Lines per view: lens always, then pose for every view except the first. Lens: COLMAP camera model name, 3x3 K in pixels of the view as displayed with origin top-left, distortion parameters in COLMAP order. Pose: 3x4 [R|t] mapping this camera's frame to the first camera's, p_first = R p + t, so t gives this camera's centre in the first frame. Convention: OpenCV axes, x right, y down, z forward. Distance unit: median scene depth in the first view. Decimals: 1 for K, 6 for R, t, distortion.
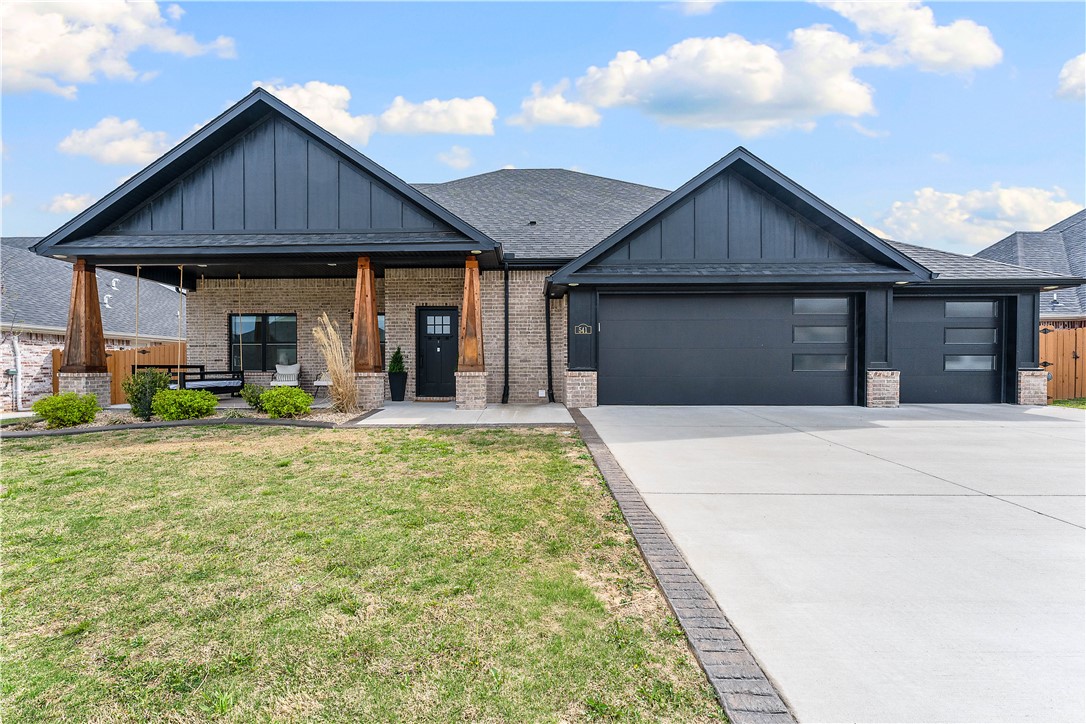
lens RADIAL K [[444.4, 0, 519.3], [0, 444.4, 371.4], [0, 0, 1]] dist [-0.000319, -0.000140]
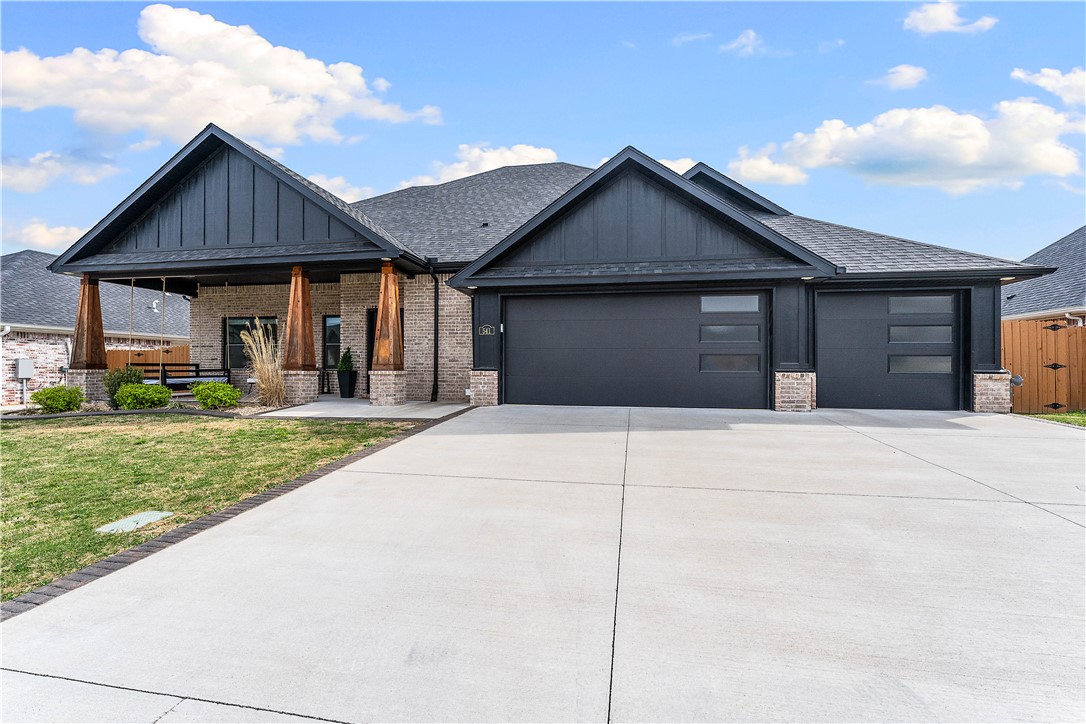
lens RADIAL K [[485.2, 0, 538.9], [0, 485.2, 365.8], [0, 0, 1]] dist [-0.002007, -0.000160]
pose [[0.986693, 0.004774, -0.162524, 0.435903], [-0.006775, 0.999908, -0.011760, 0.000513], [0.162453, 0.012704, 0.986634, -0.089406]]
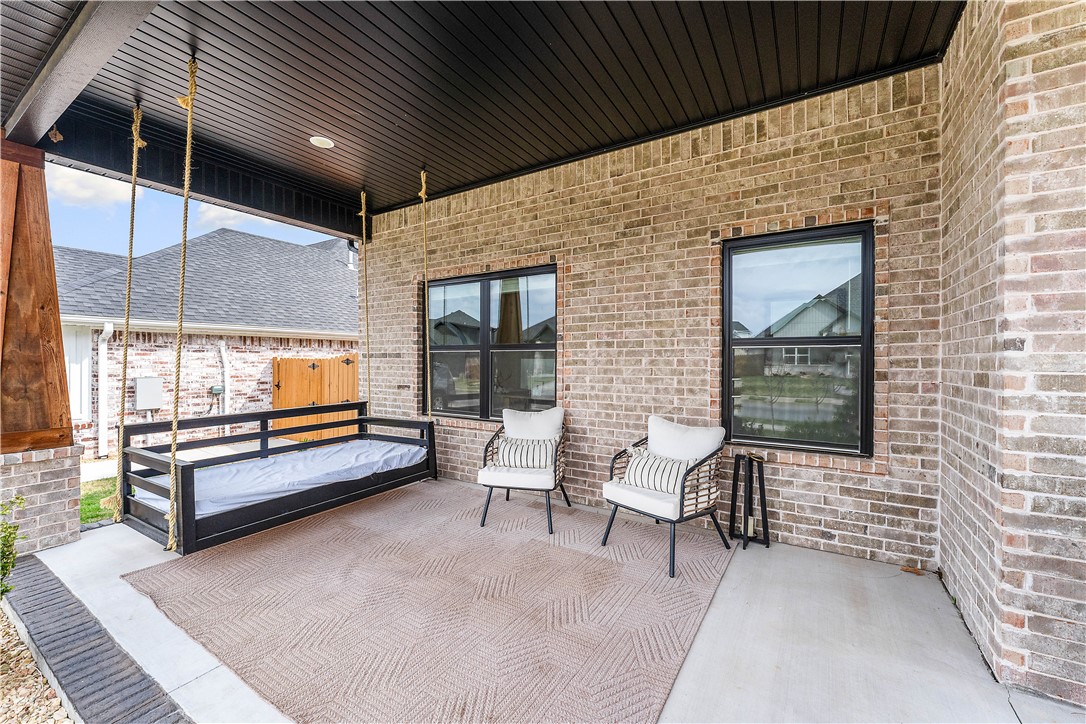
lens RADIAL K [[432.9, 0, 543.0], [0, 432.9, 362.0], [0, 0, 1]] dist [0.000304, -0.000082]
pose [[0.863725, 0.005457, -0.503934, -0.449226], [-0.005296, 0.999984, 0.001751, -0.070490], [0.503936, 0.001157, 0.863740, 0.932154]]
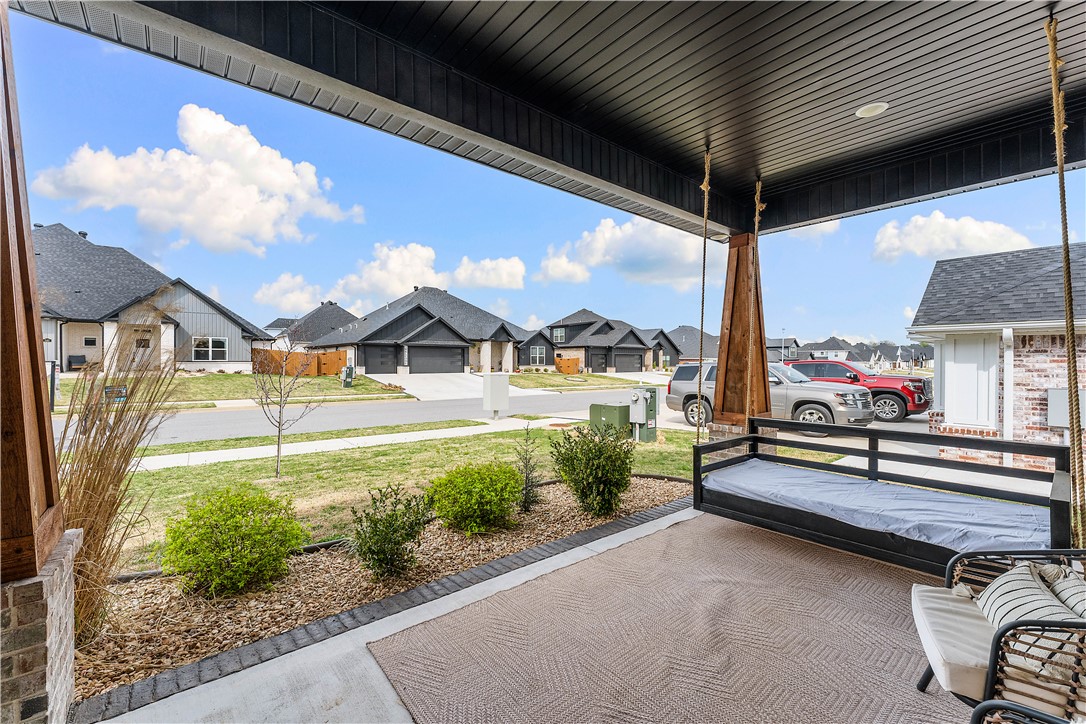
lens RADIAL K [[442.9, 0, 530.5], [0, 442.9, 362.8], [0, 0, 1]] dist [0.000563, 0.000033]
pose [[-0.754074, 0.002589, -0.656785, -0.408946], [-0.003192, 0.999966, 0.007606, -0.080801], [0.656782, 0.007832, -0.754040, 1.274328]]
